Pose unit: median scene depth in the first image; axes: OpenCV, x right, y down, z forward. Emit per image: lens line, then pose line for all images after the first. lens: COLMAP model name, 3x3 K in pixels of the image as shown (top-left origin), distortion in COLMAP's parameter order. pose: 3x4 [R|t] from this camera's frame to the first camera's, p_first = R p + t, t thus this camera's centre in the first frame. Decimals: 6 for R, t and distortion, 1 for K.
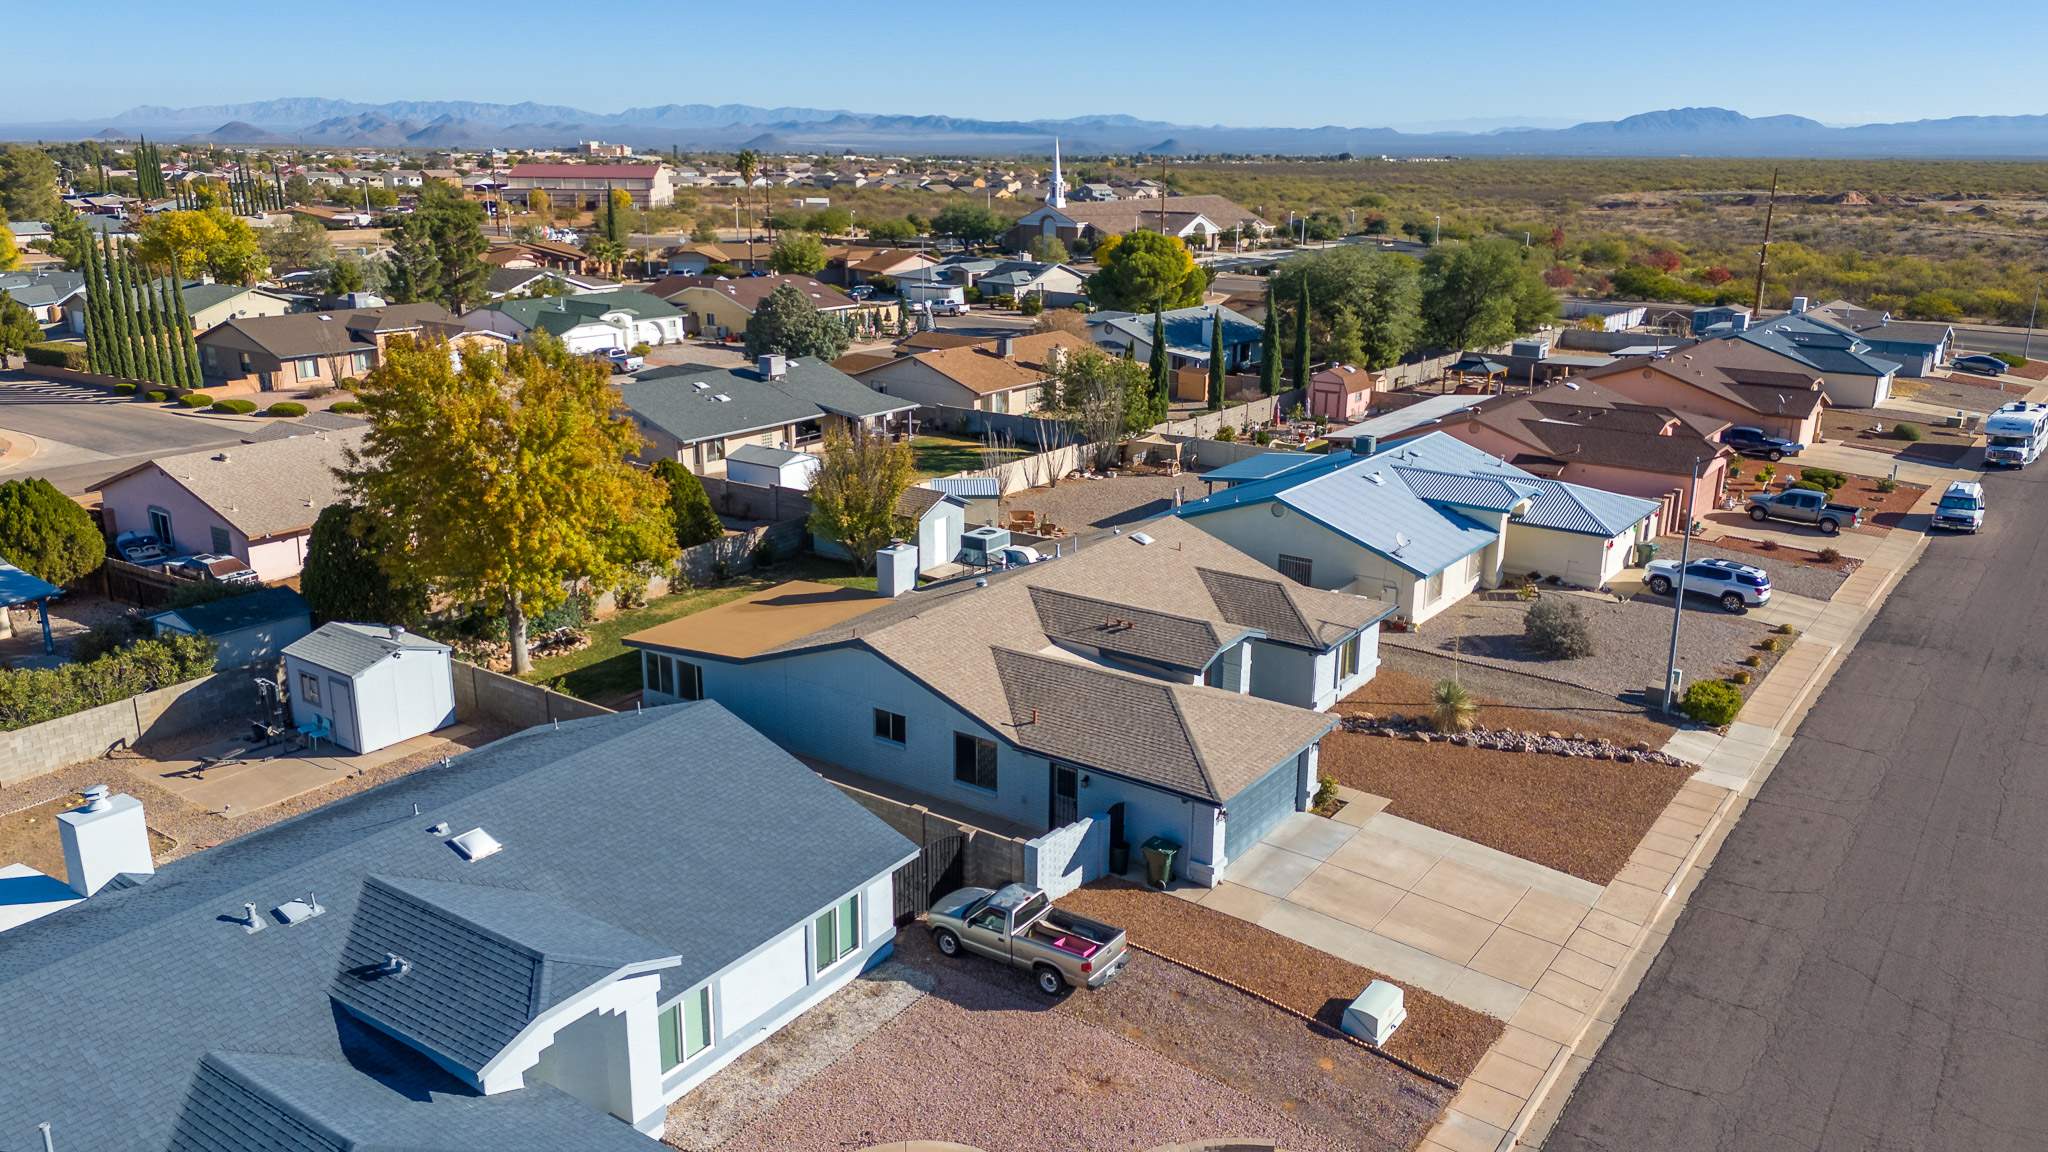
lens RADIAL K [[1494.3, 0, 1033.9], [0, 1494.3, 562.5], [0, 0, 1]] dist [0.086833, -0.091810]
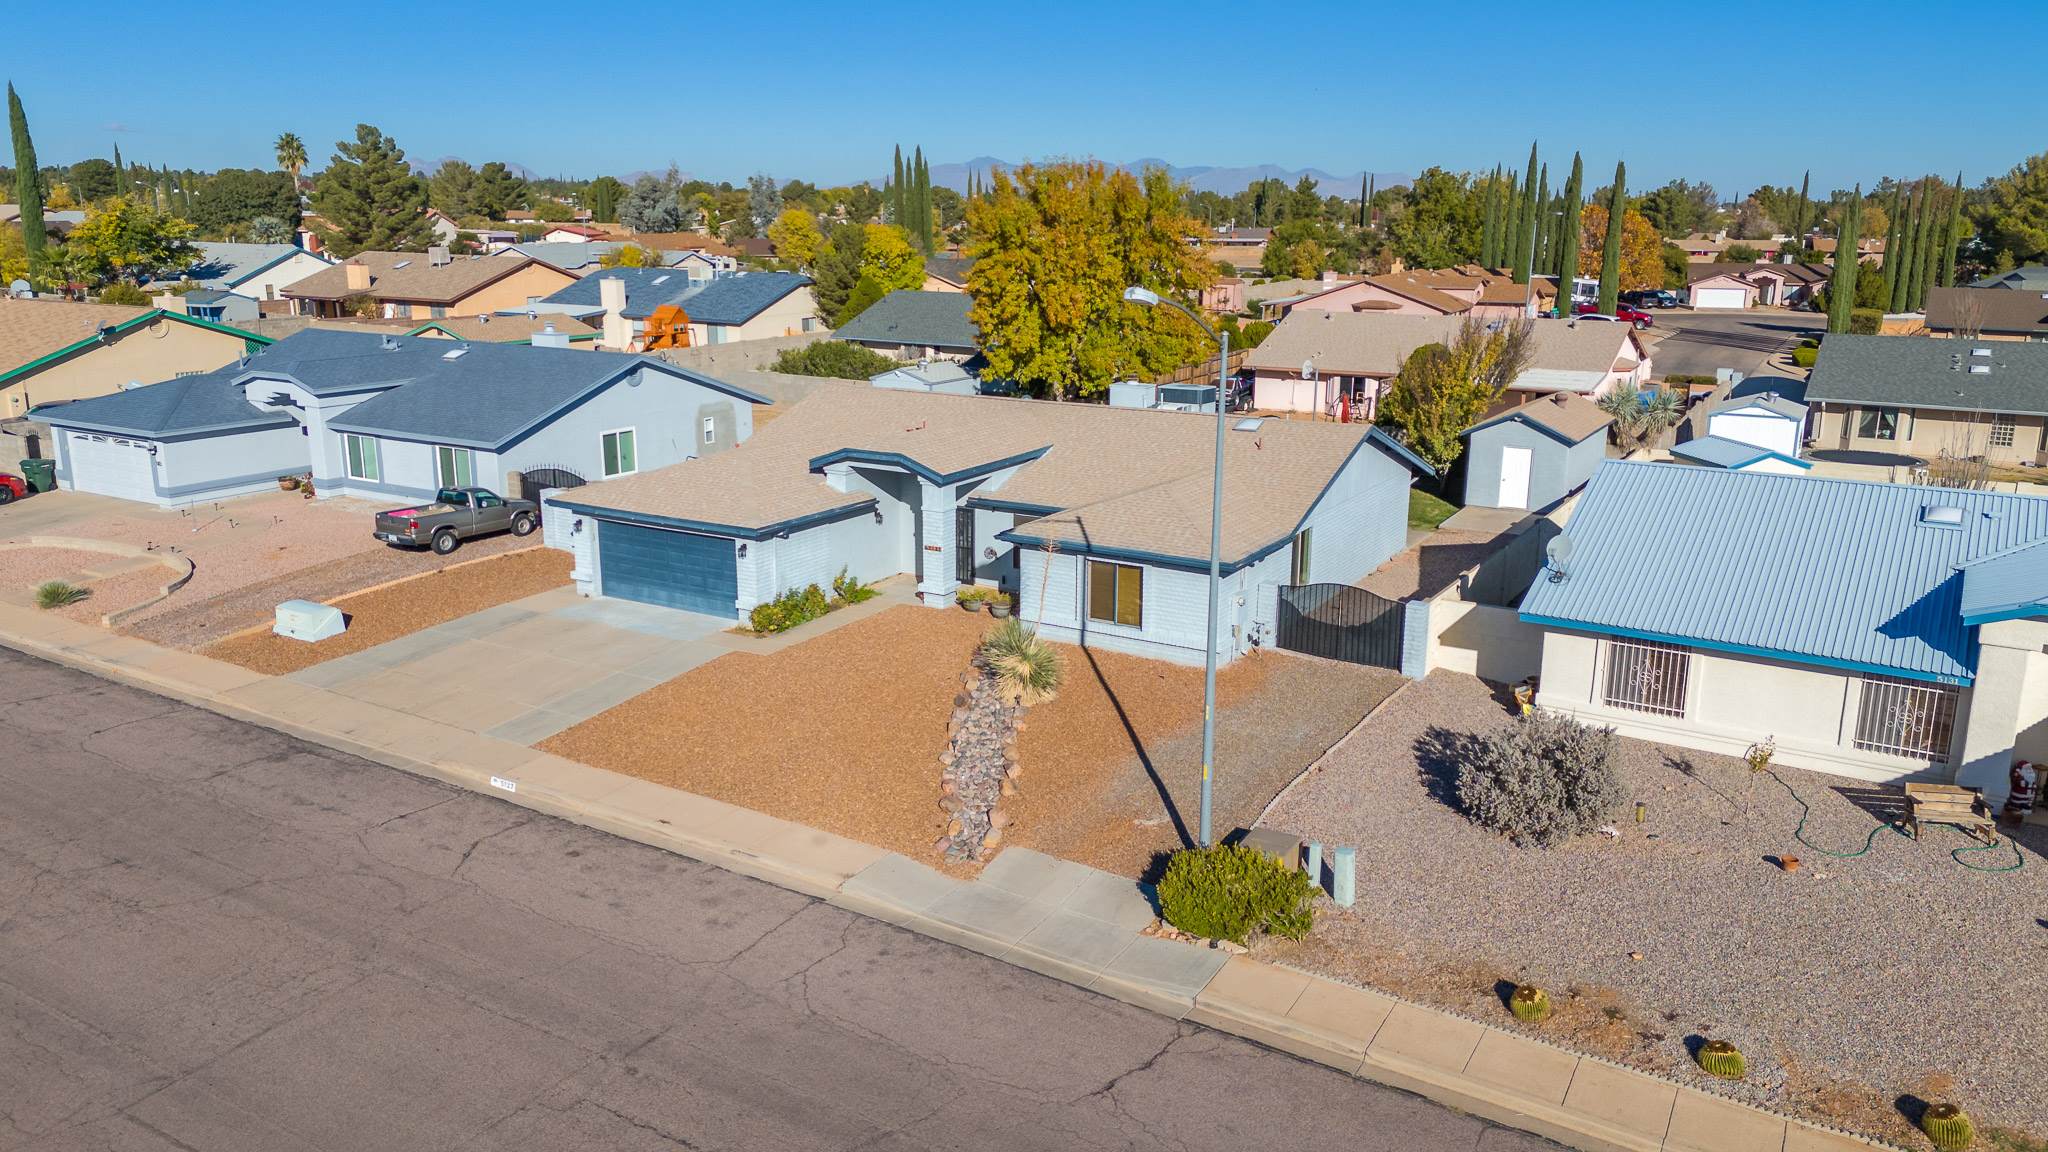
lens RADIAL K [[1494.3, 0, 1028.2], [0, 1494.3, 573.0], [0, 0, 1]] dist [0.086833, -0.091810]
pose [[0.066883, 0.233689, -0.970008, 0.457644], [-0.276910, 0.938342, 0.206967, -0.039673], [0.958565, 0.254762, 0.127470, 0.459690]]
